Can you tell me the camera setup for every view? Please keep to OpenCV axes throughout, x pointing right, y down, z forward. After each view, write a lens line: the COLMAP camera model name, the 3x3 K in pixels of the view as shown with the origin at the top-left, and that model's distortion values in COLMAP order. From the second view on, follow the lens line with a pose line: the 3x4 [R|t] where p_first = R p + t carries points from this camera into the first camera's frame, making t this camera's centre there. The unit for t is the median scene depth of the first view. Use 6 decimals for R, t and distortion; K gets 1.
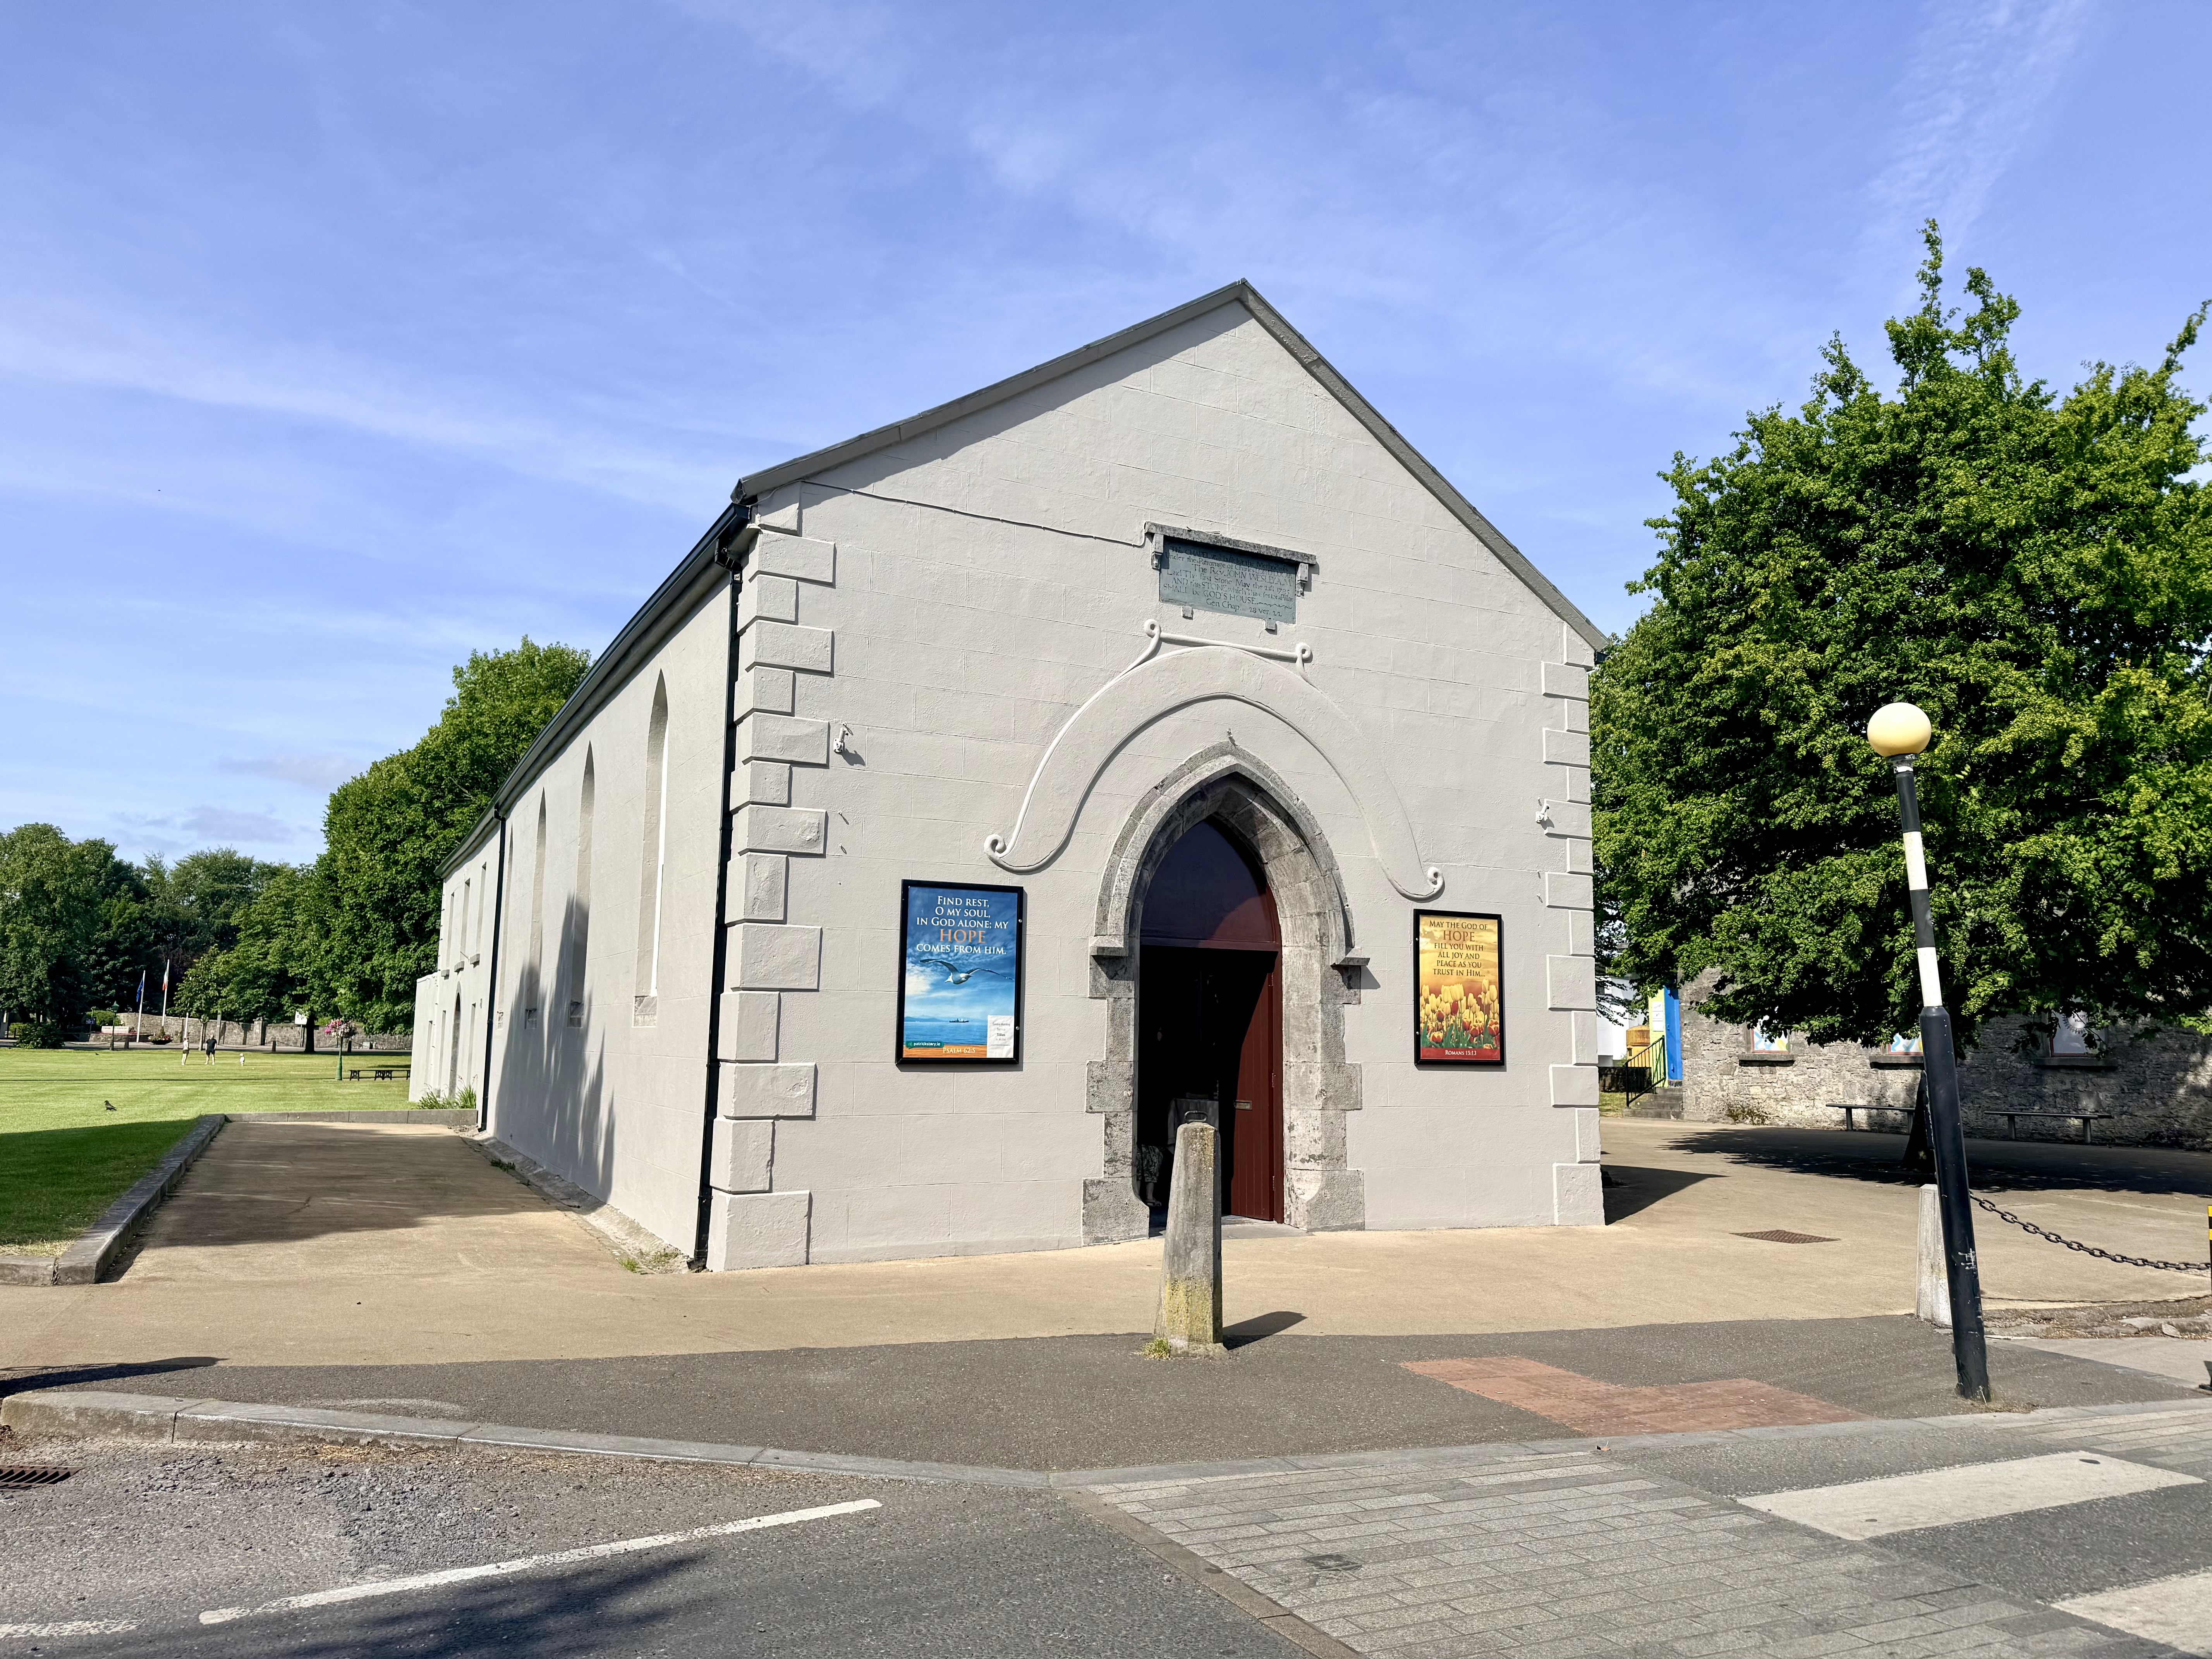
lens RADIAL K [[1569.9, 0, 1107.6], [0, 1569.9, 823.5], [0, 0, 1]] dist [0.060924, -0.001061]
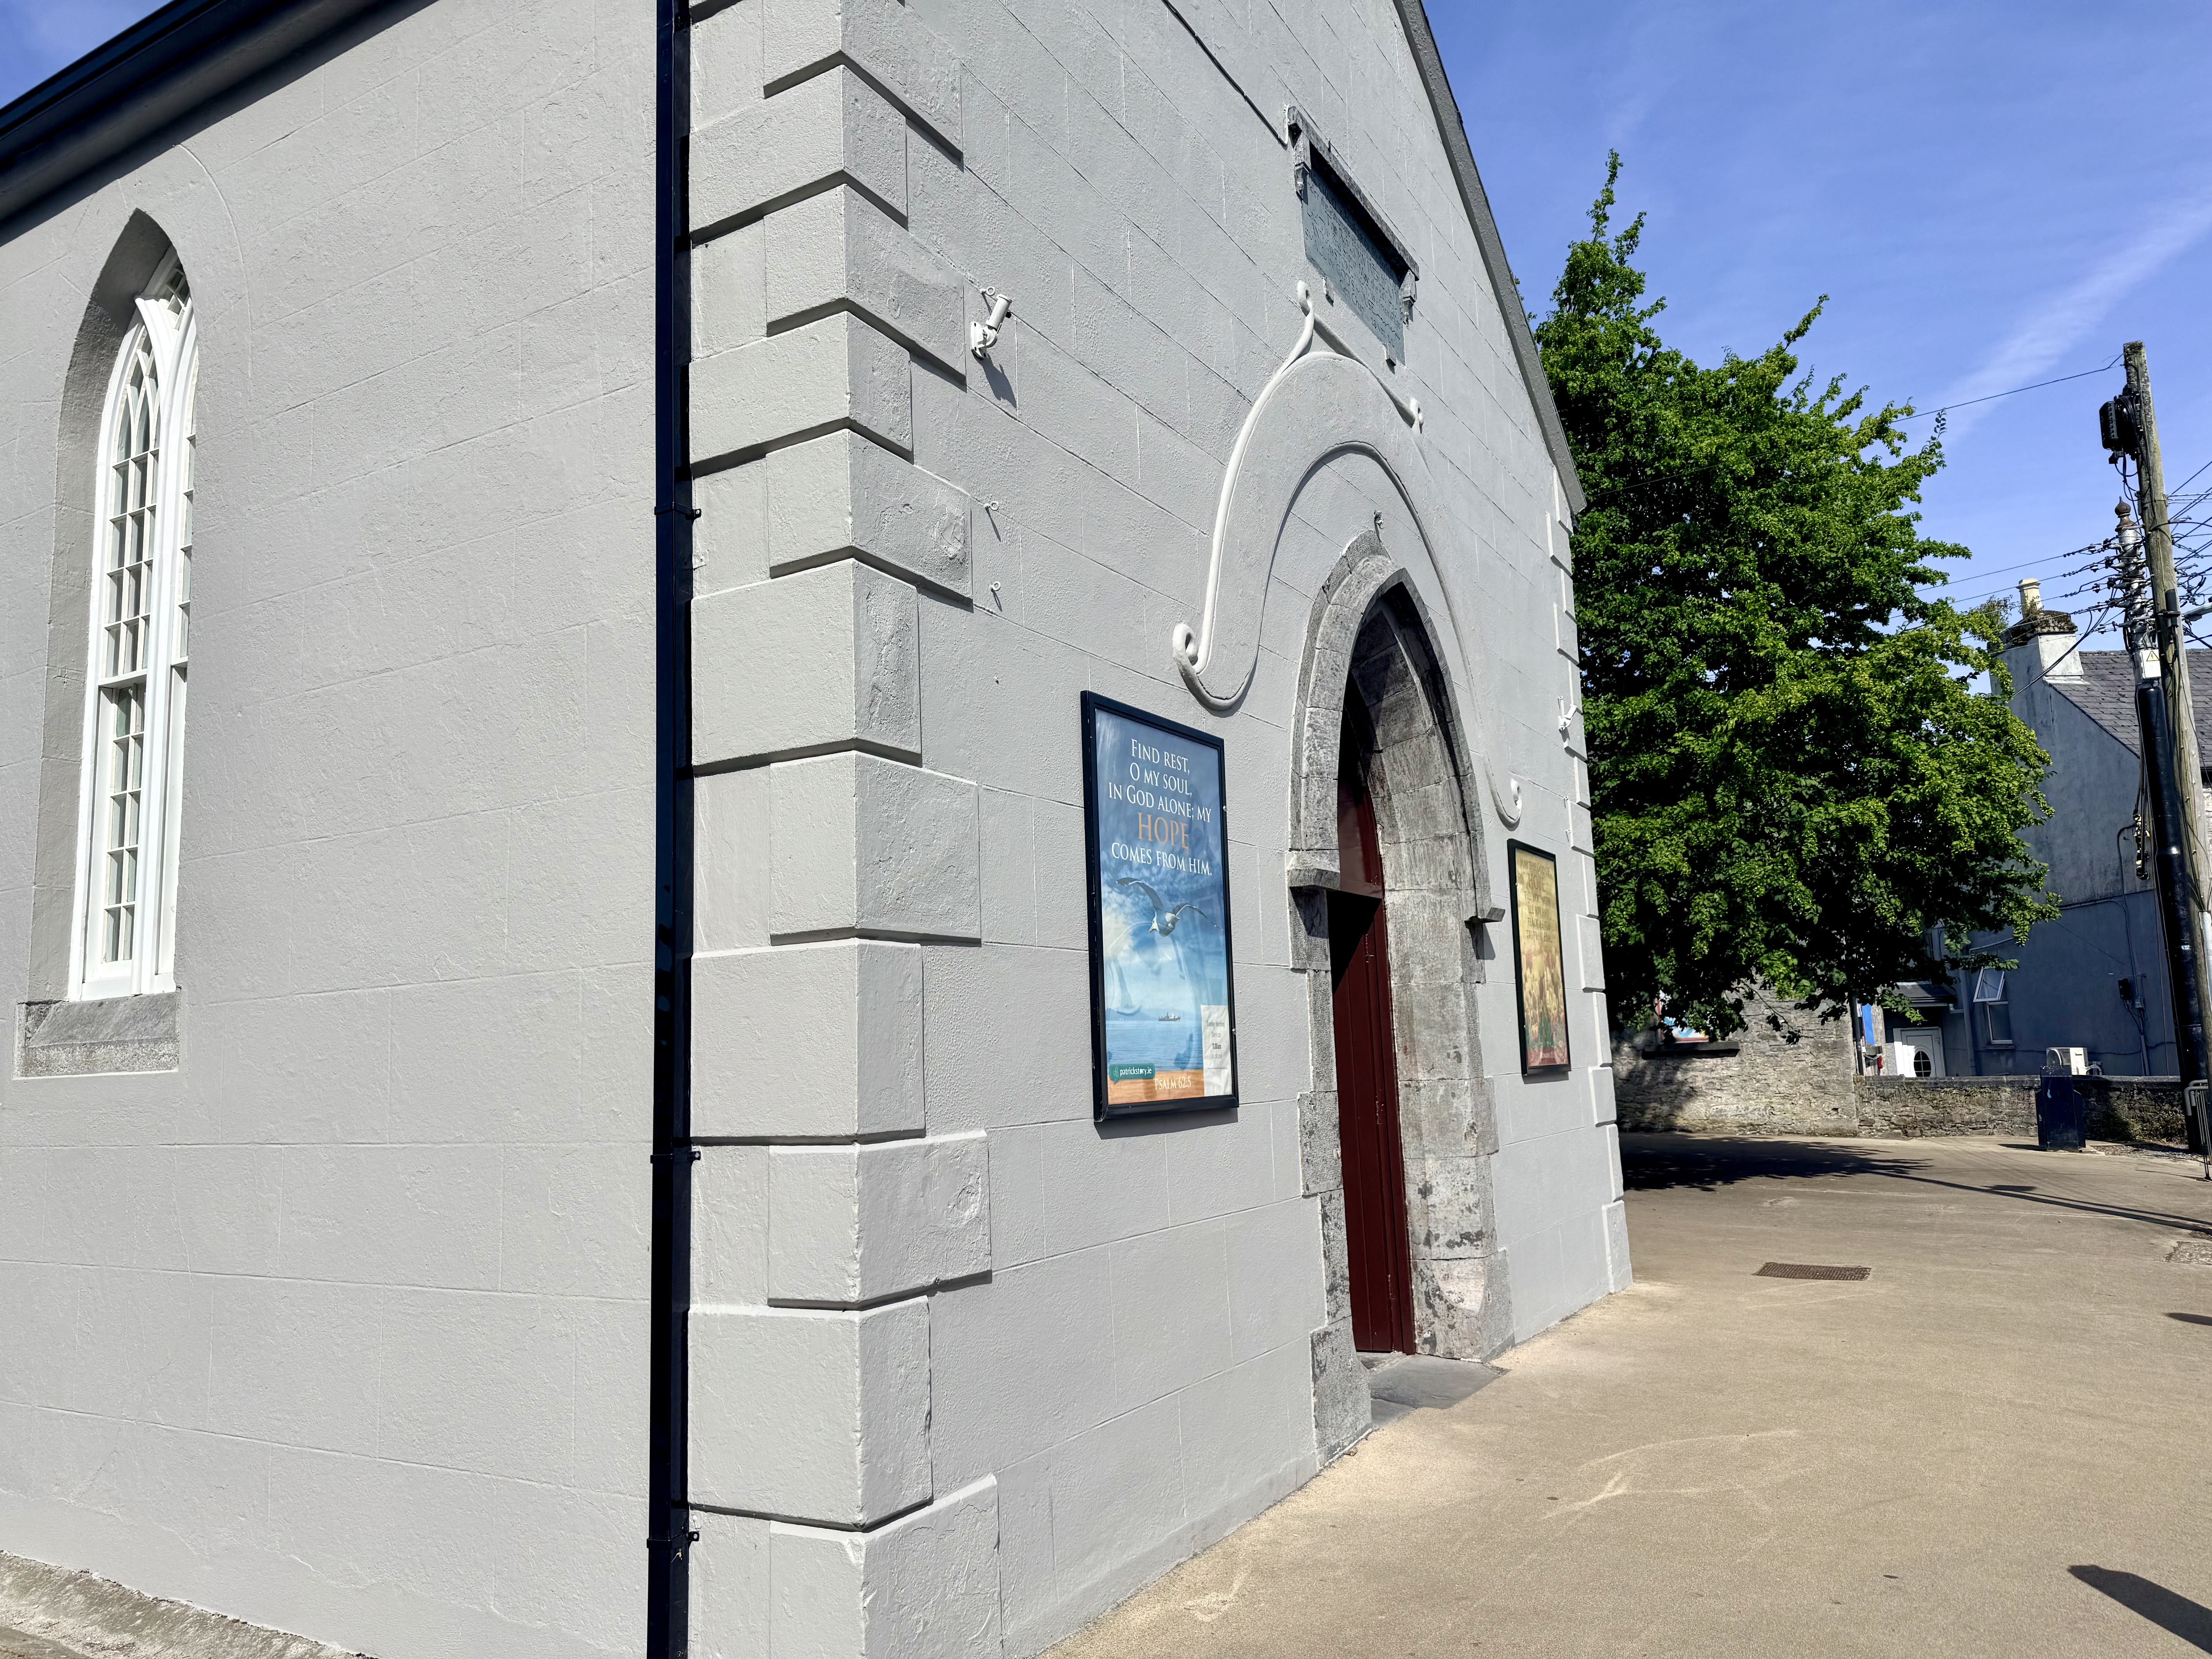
lens RADIAL K [[1569.9, 0, 1104.0], [0, 1569.9, 843.0], [0, 0, 1]] dist [0.060924, -0.001061]
pose [[0.864537, 0.029404, 0.501708, -0.299625], [-0.028080, 0.999554, -0.010194, 0.071856], [-0.501784, -0.005274, 0.864977, 0.552053]]
